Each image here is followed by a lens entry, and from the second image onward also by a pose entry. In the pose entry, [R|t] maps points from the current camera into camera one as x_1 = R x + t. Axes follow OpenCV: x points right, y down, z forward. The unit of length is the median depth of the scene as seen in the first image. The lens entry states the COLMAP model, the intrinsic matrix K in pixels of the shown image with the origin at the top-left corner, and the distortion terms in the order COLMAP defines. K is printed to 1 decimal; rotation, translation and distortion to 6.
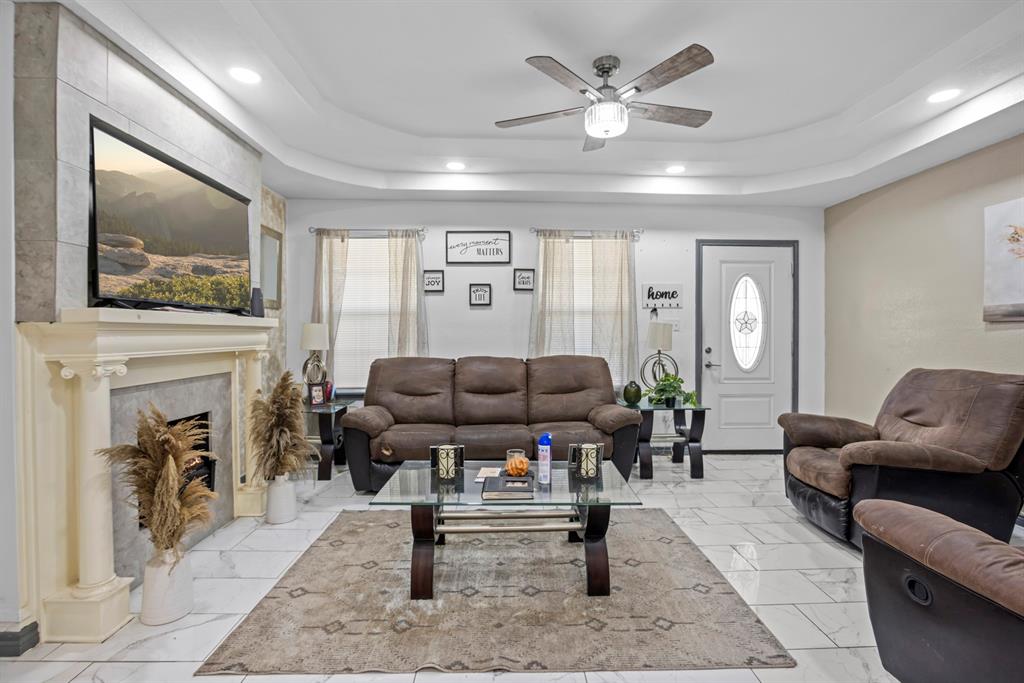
lens RADIAL K [[489.0, 0, 517.7], [0, 489.0, 337.8], [0, 0, 1]] dist [-0.017647, 0.008402]
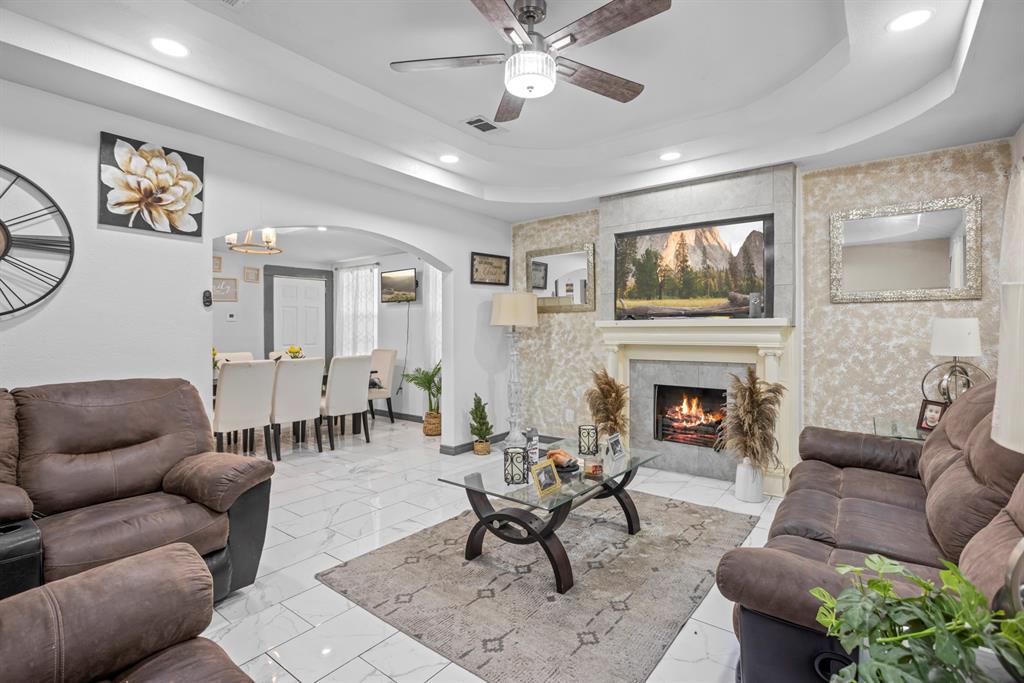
lens RADIAL K [[489.0, 0, 514.2], [0, 489.0, 334.1], [0, 0, 1]] dist [-0.017647, 0.008402]
pose [[-0.641281, 0.004752, -0.767291, 0.946133], [-0.006856, 0.999905, 0.011923, -0.017945], [0.767275, 0.012907, -0.641188, 1.726403]]
